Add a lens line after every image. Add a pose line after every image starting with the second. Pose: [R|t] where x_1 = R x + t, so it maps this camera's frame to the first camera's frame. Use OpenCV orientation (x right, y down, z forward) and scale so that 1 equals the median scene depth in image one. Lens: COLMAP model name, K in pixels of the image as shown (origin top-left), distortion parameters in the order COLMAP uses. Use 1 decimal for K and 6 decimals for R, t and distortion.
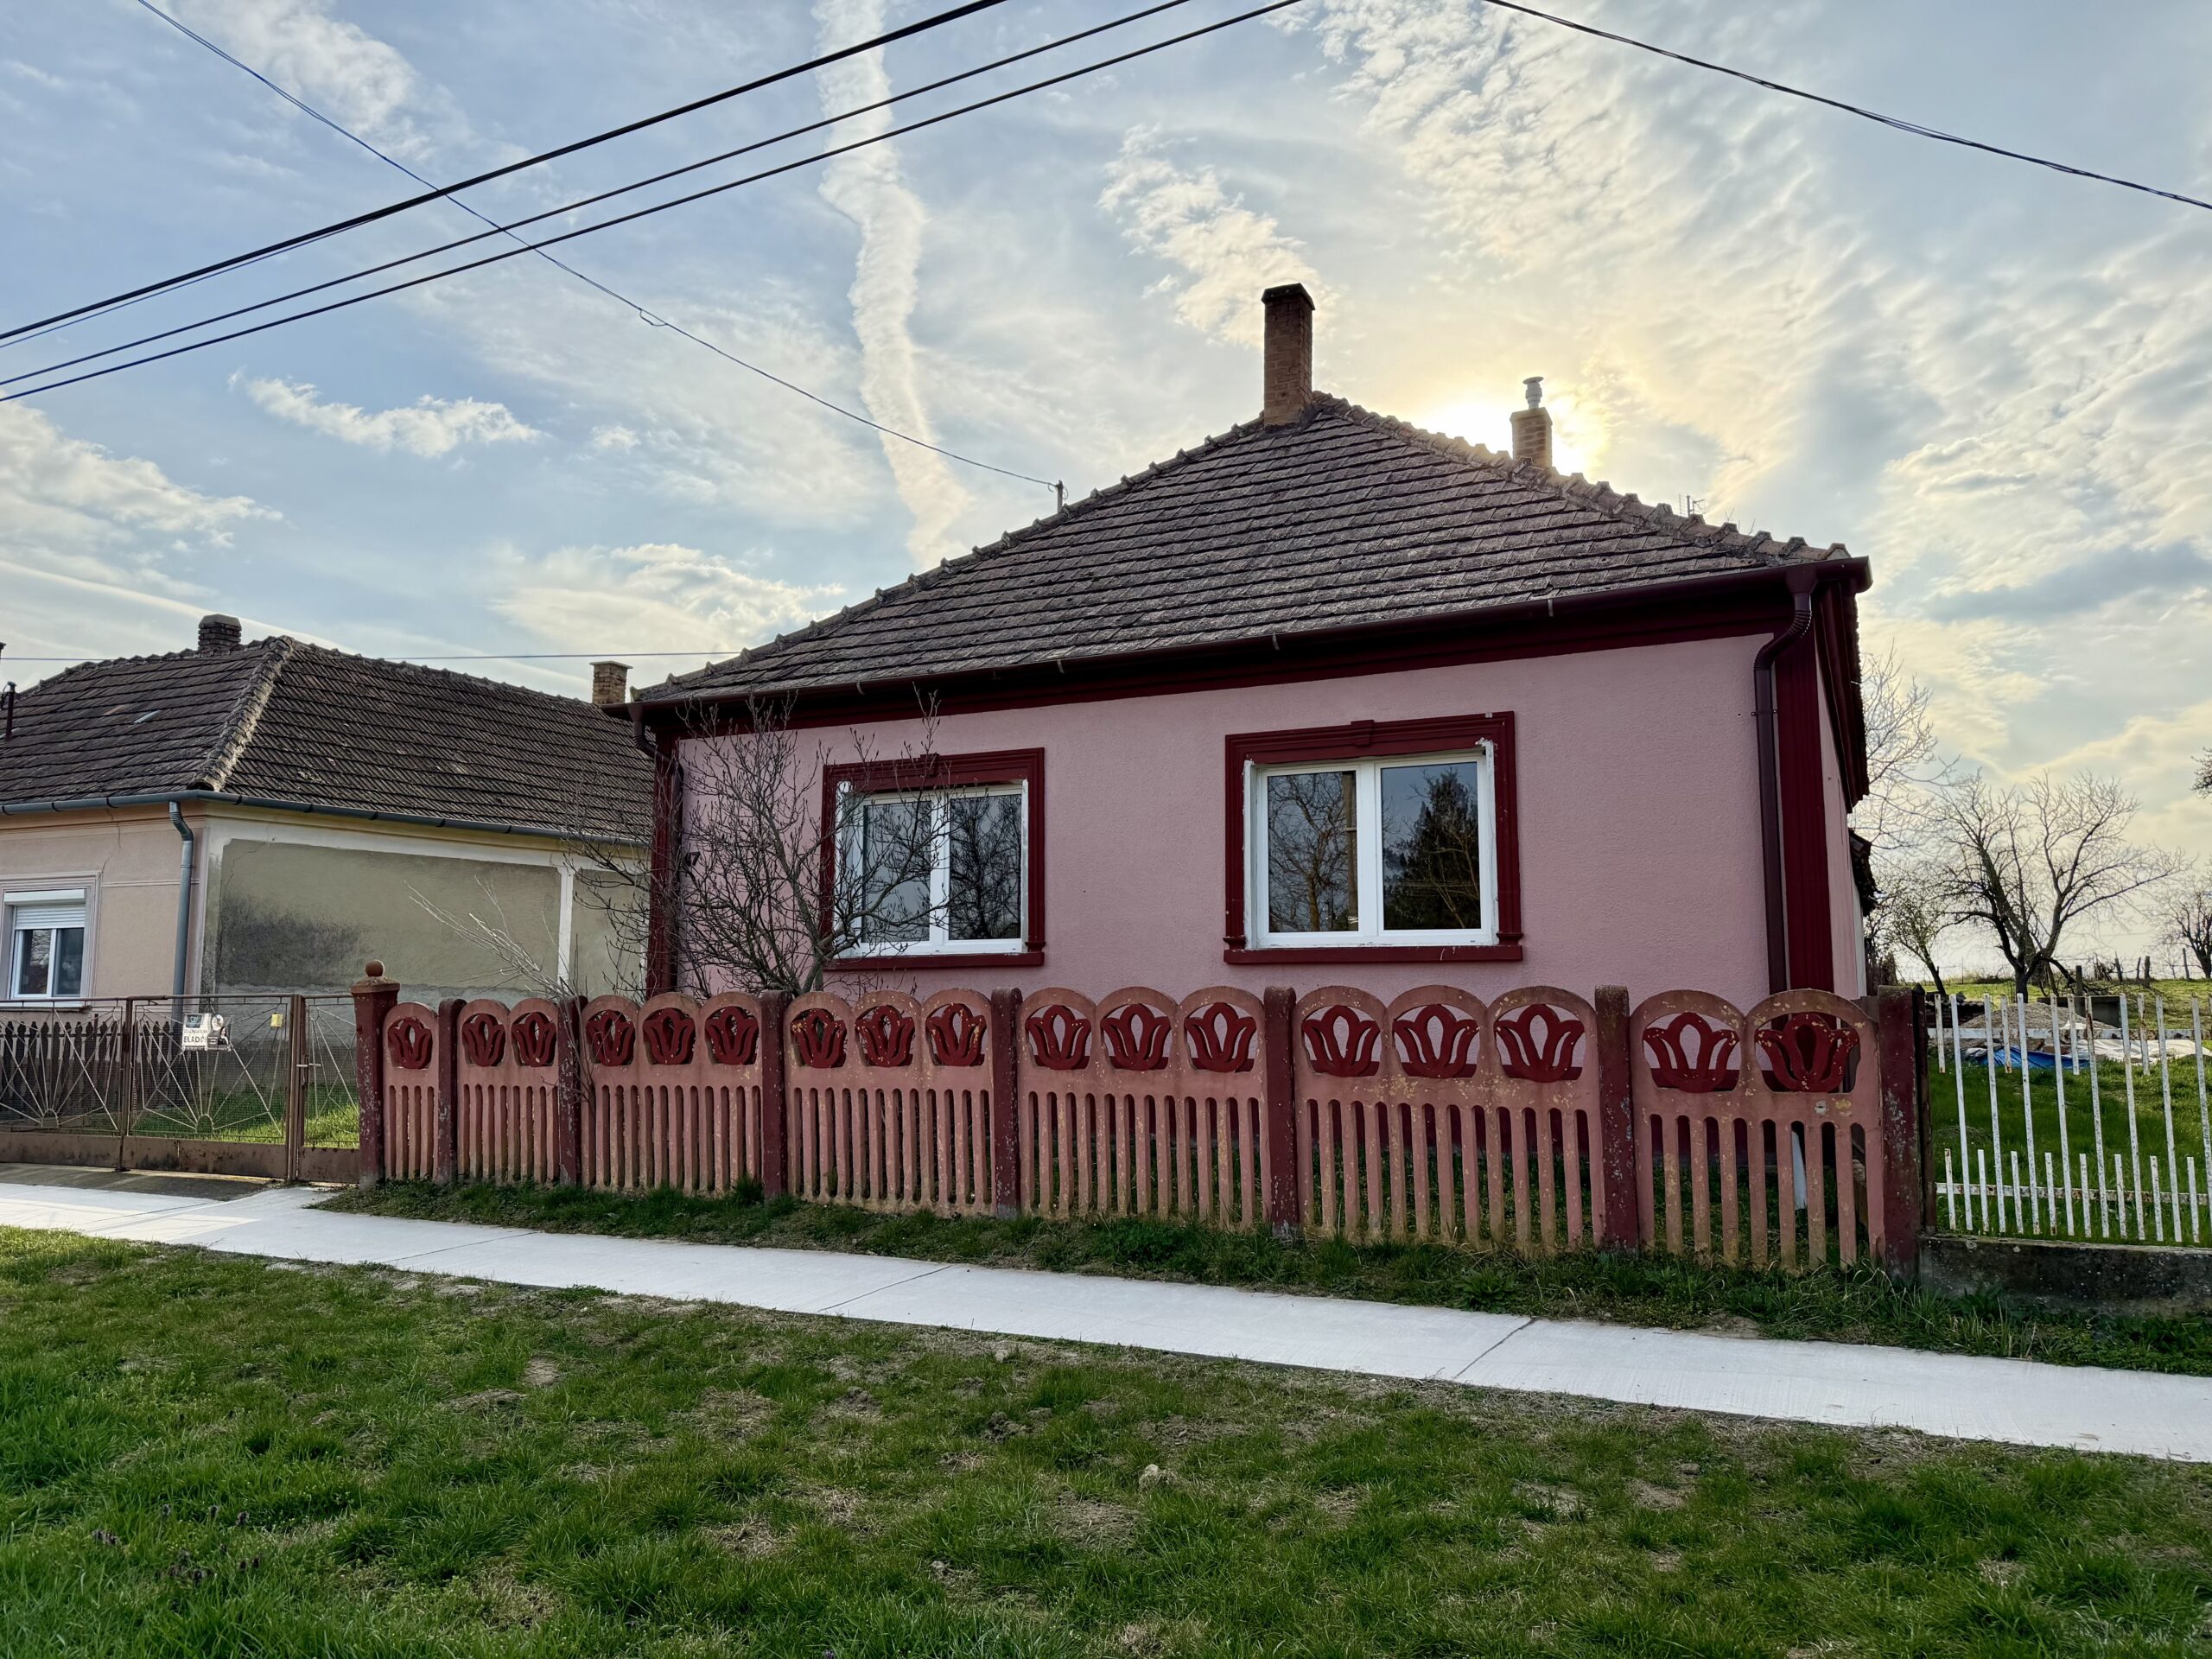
lens RADIAL K [[1574.0, 0, 1115.2], [0, 1574.0, 833.4], [0, 0, 1]] dist [0.162406, -0.254656]
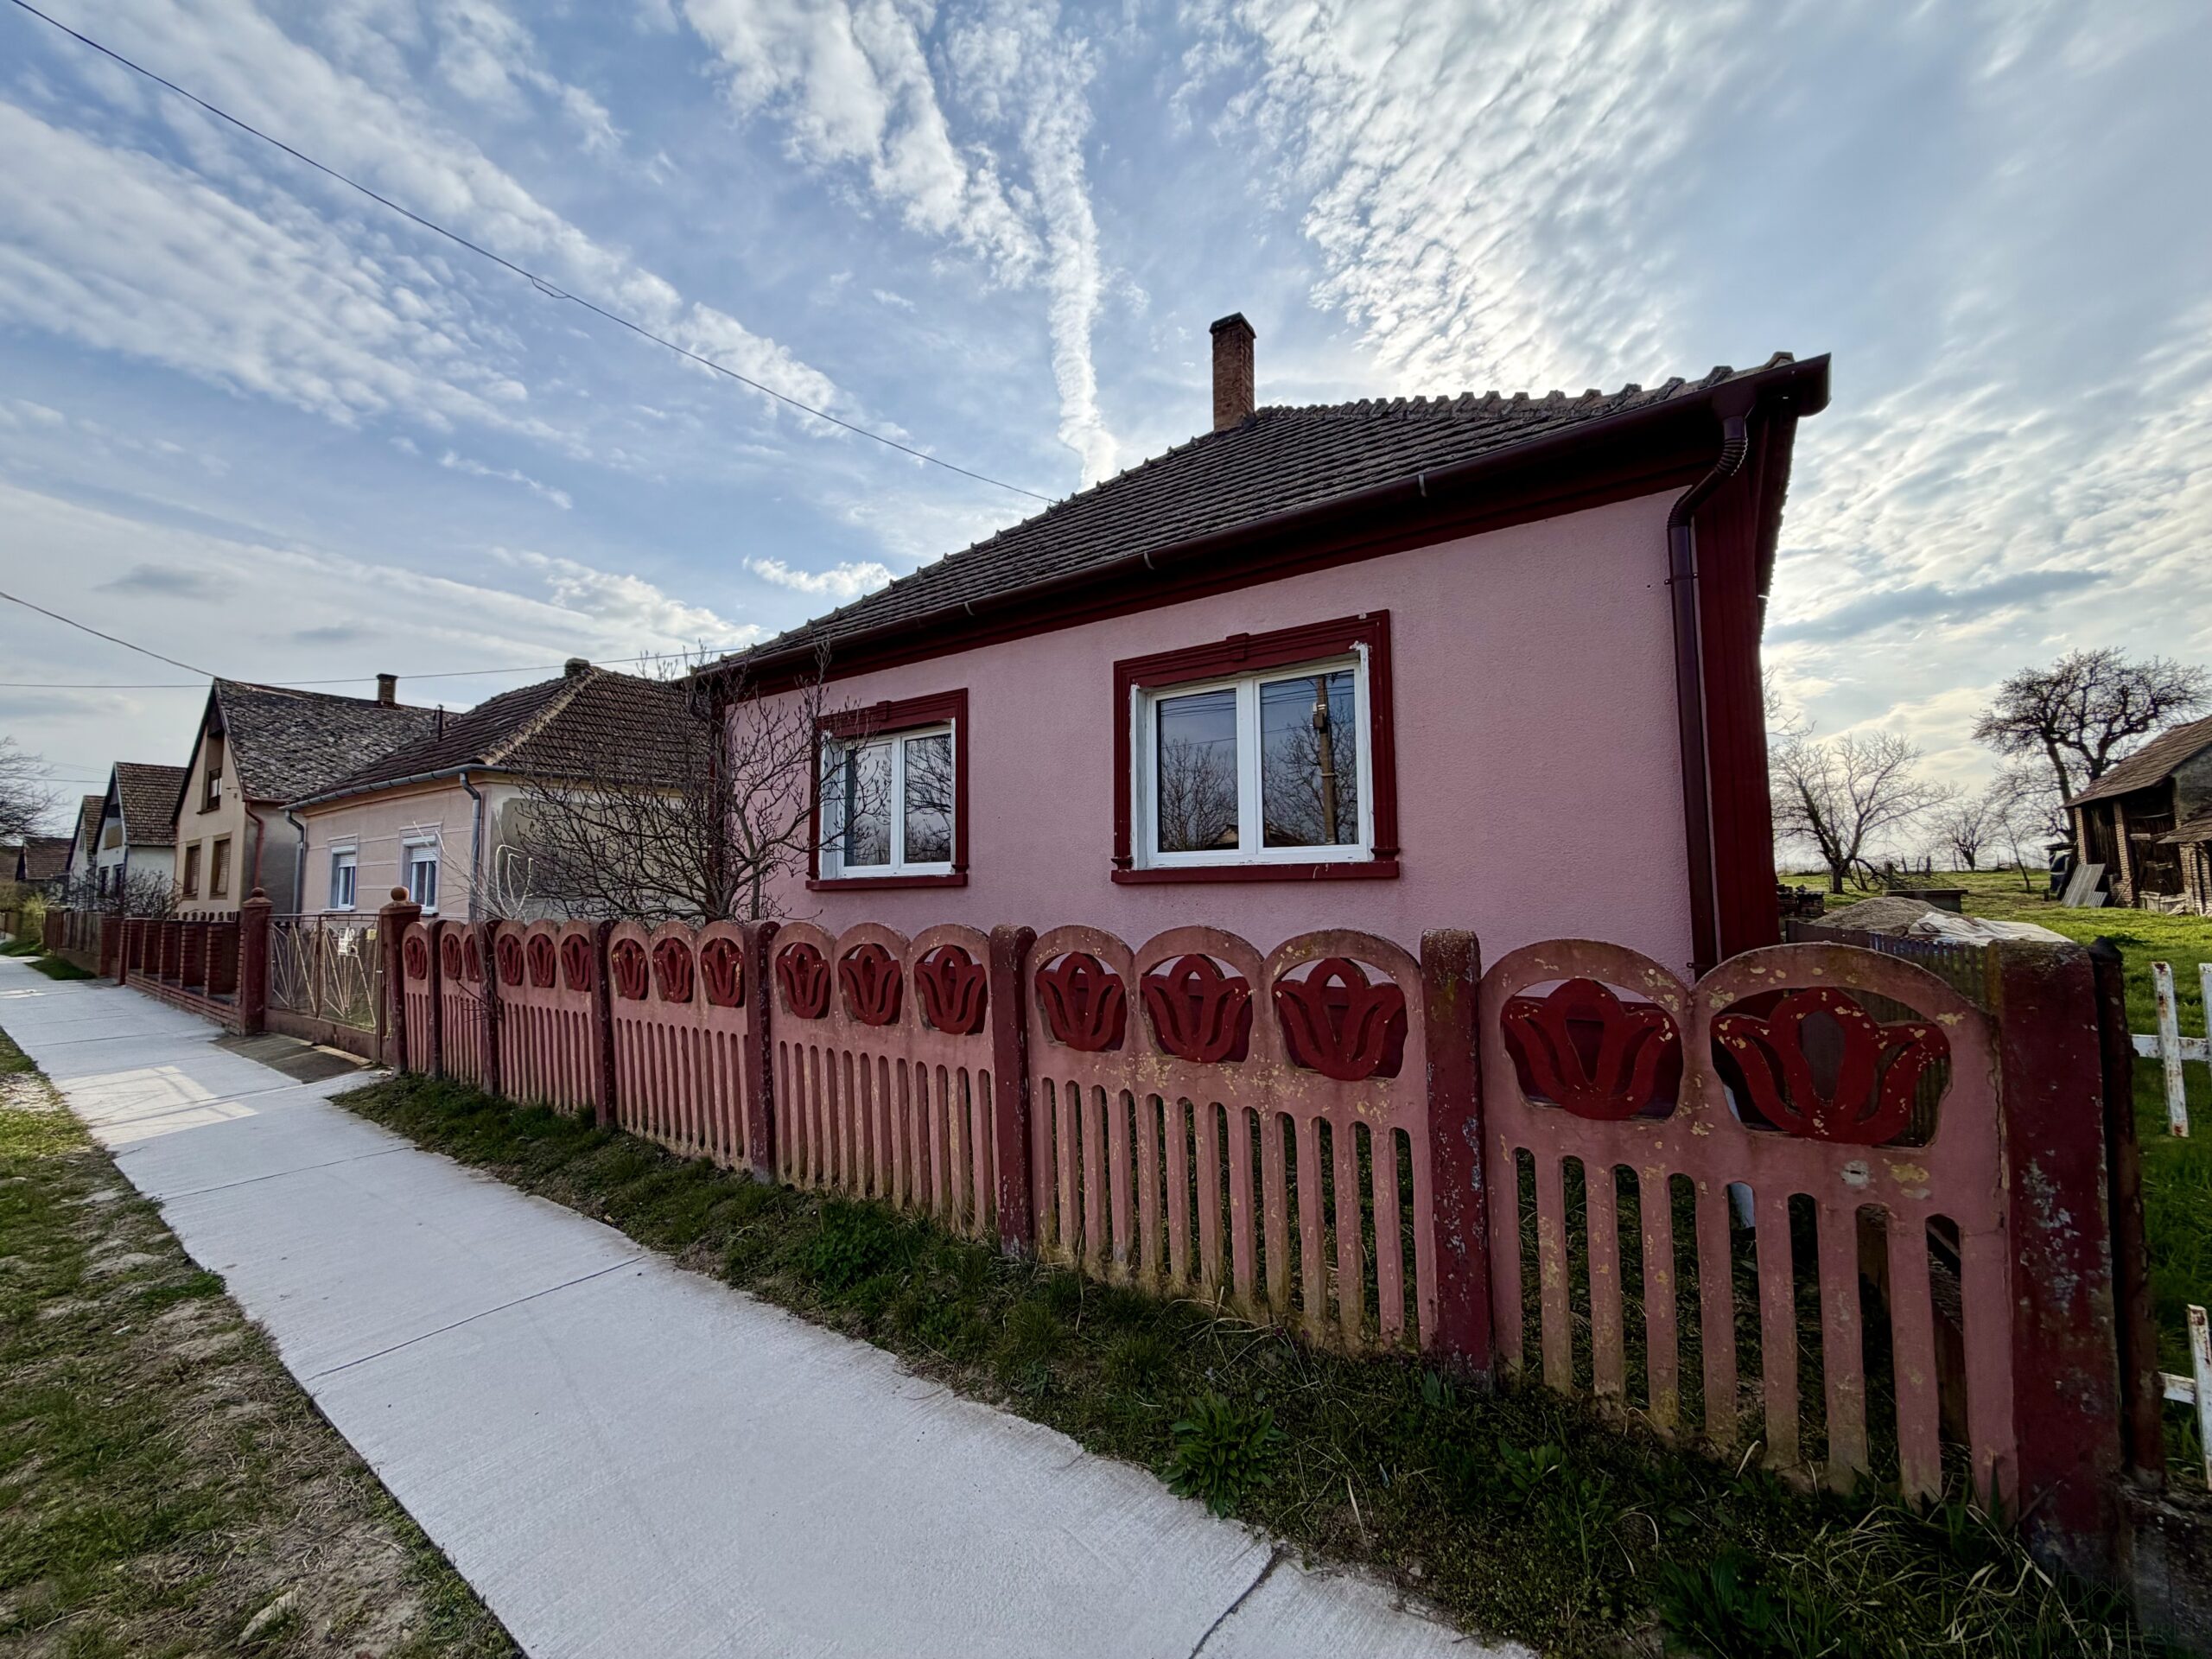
lens RADIAL K [[881.7, 0, 1106.0], [0, 881.7, 829.5], [0, 0, 1]] dist [0.003745, -0.000098]
pose [[0.987277, -0.020800, -0.157642, 0.158306], [0.026270, 0.999120, 0.032697, 0.028876], [0.156823, -0.036422, 0.986955, 0.437367]]
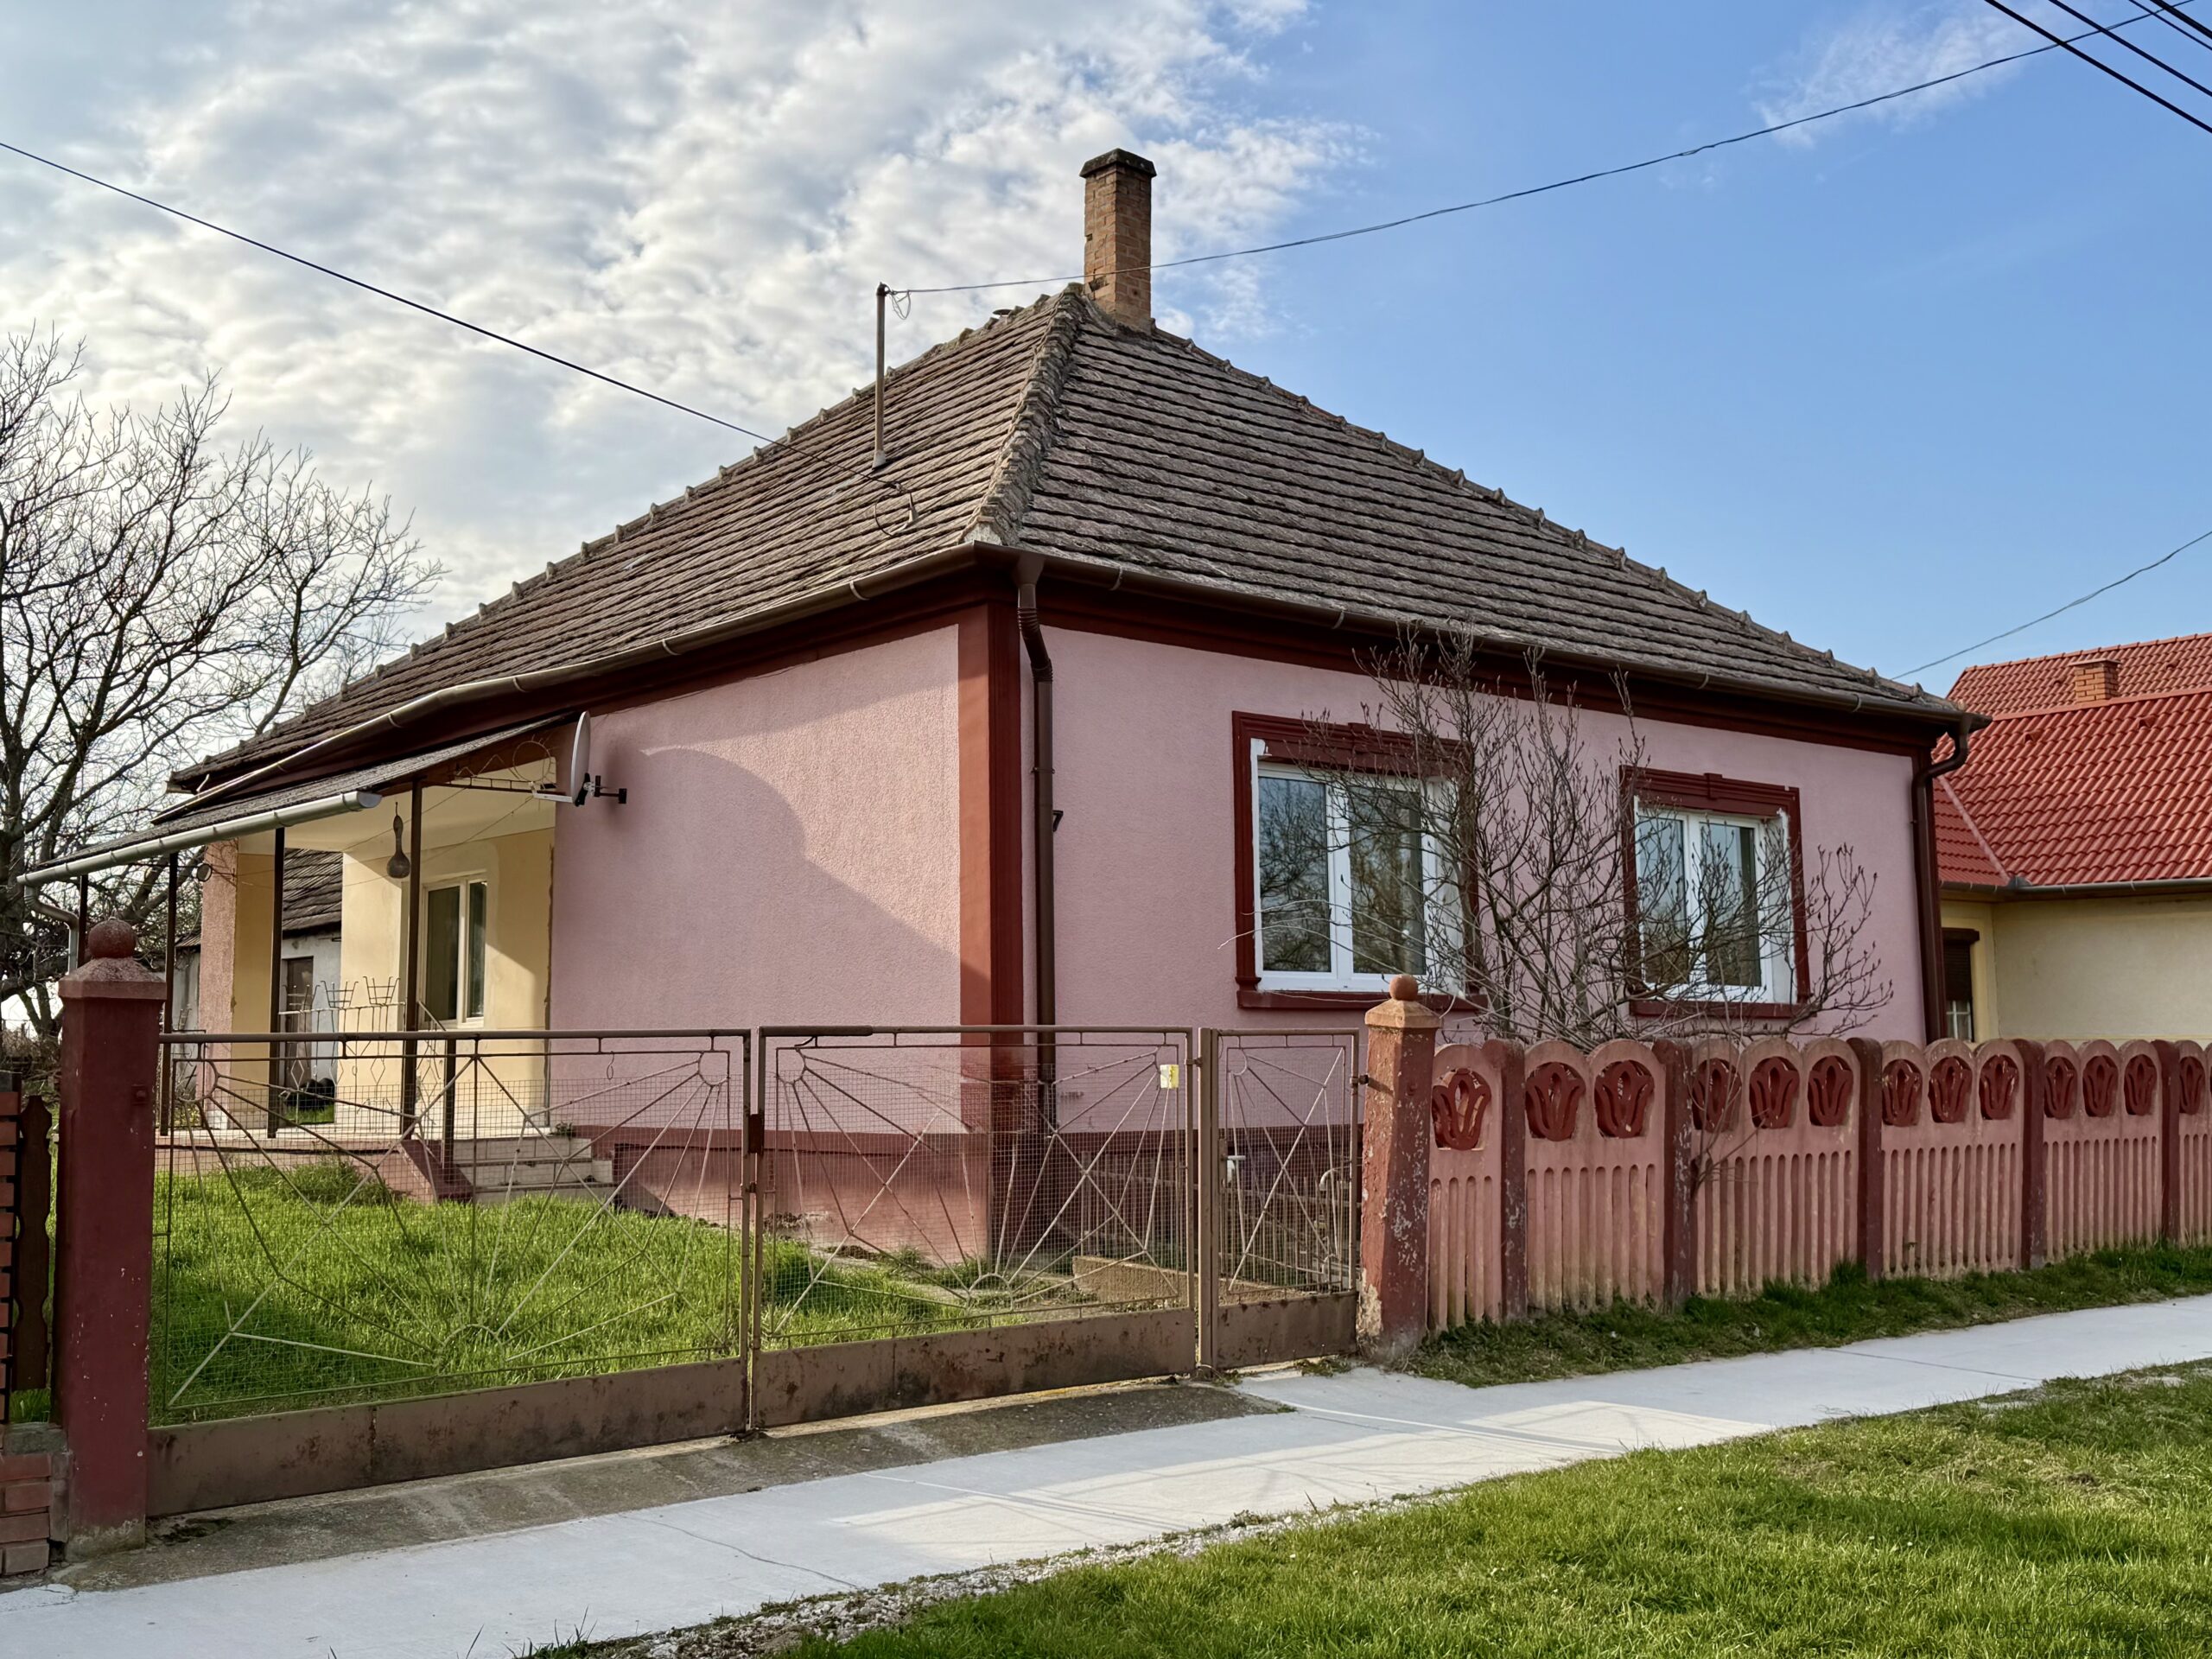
lens RADIAL K [[2321.3, 0, 1106.0], [0, 2321.3, 829.5], [0, 0, 1]] dist [0.089461, -0.001830]
pose [[0.379499, 0.093295, 0.920476, -1.322936], [-0.091324, 0.993822, -0.063078, 0.090345], [-0.920674, -0.060123, 0.385674, 0.774209]]
